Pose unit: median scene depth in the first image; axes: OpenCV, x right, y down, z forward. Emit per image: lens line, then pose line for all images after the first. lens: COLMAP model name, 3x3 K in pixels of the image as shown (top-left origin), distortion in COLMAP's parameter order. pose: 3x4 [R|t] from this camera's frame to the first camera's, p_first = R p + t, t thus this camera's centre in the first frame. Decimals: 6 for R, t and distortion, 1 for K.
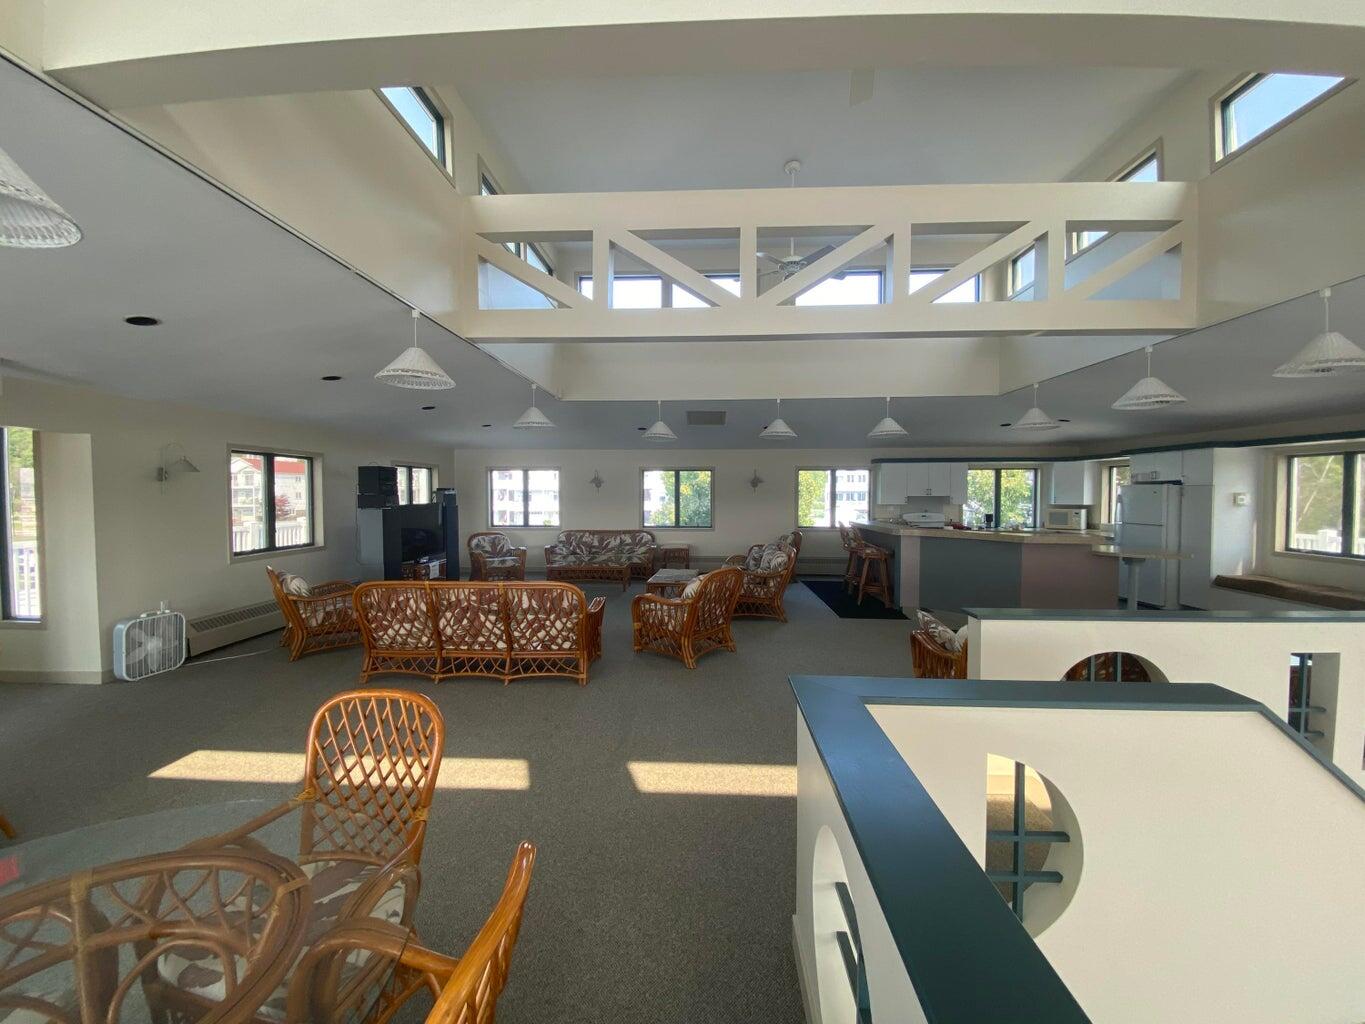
lens RADIAL K [[556.1, 0, 682.5], [0, 556.1, 512.0], [0, 0, 1]] dist [0.018457, -0.022189]
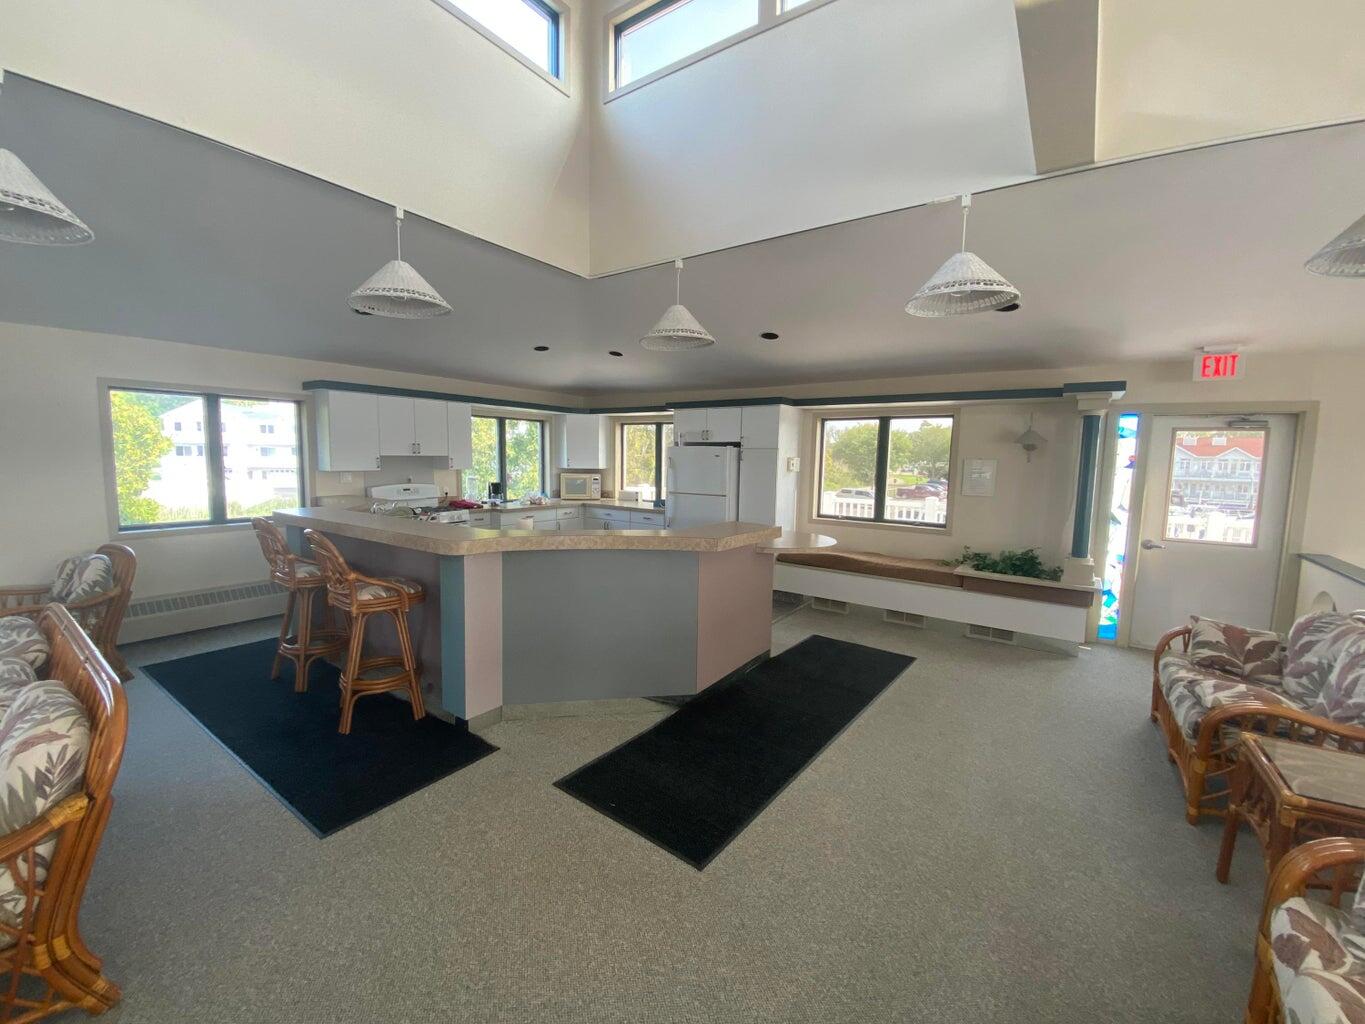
lens RADIAL K [[556.1, 0, 682.5], [0, 556.1, 512.0], [0, 0, 1]] dist [0.018457, -0.022189]
pose [[0.536217, -0.075574, 0.840690, 0.112572], [0.012256, 0.996576, 0.081770, -0.017808], [-0.843991, -0.033543, 0.535307, 0.542716]]
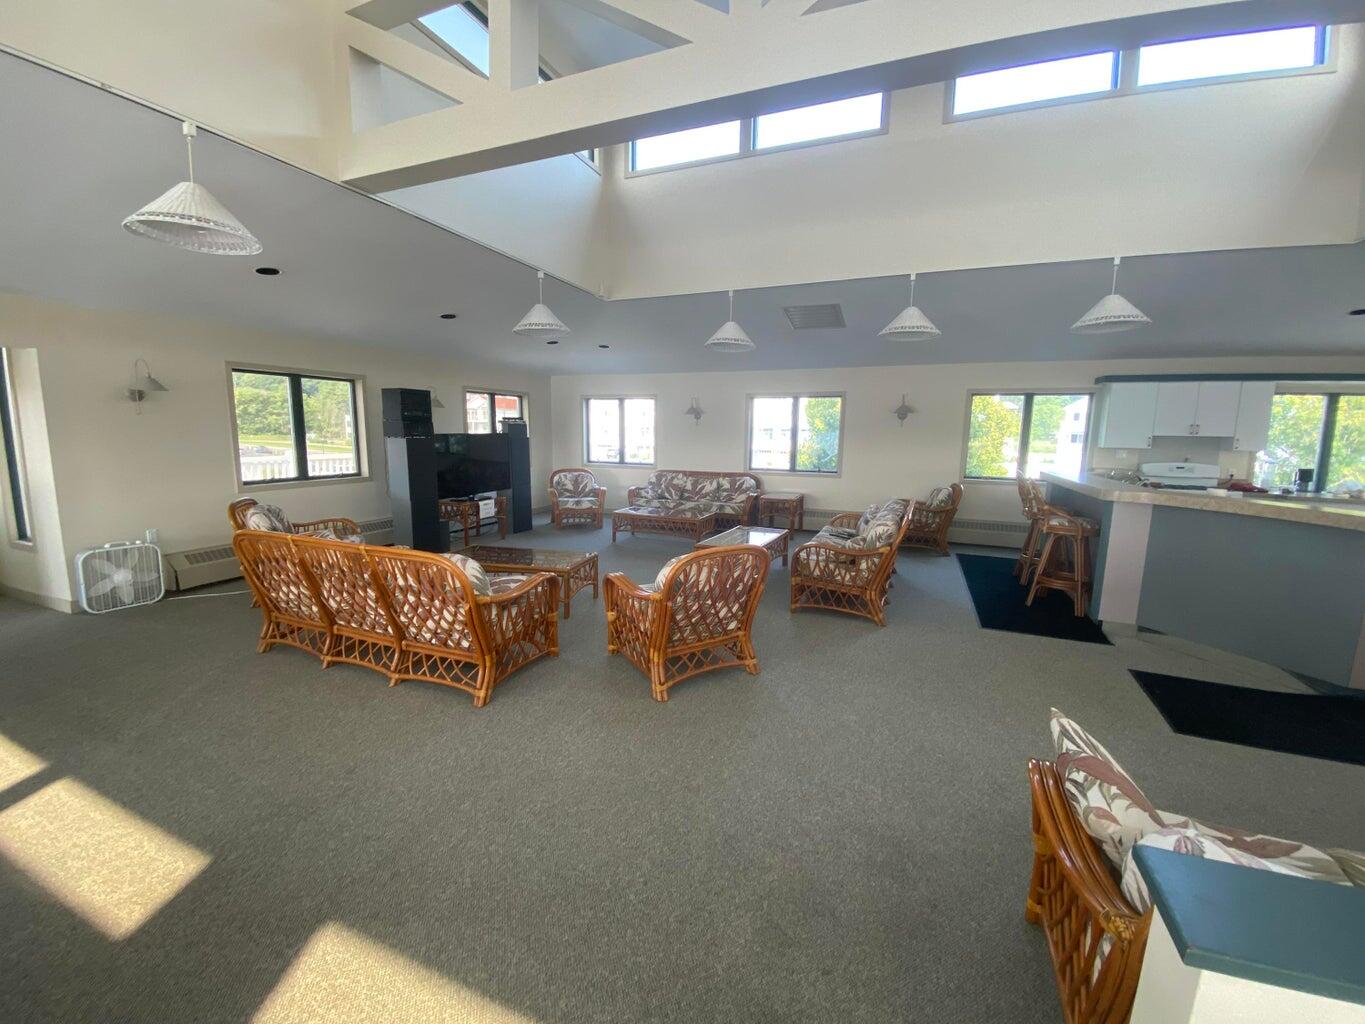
lens RADIAL K [[556.1, 0, 682.5], [0, 556.1, 512.0], [0, 0, 1]] dist [0.018457, -0.022189]
pose [[0.941638, 0.062108, -0.330849, 0.136926], [-0.025678, 0.993221, 0.113370, -0.000311], [0.335647, -0.098258, 0.936849, 0.259209]]
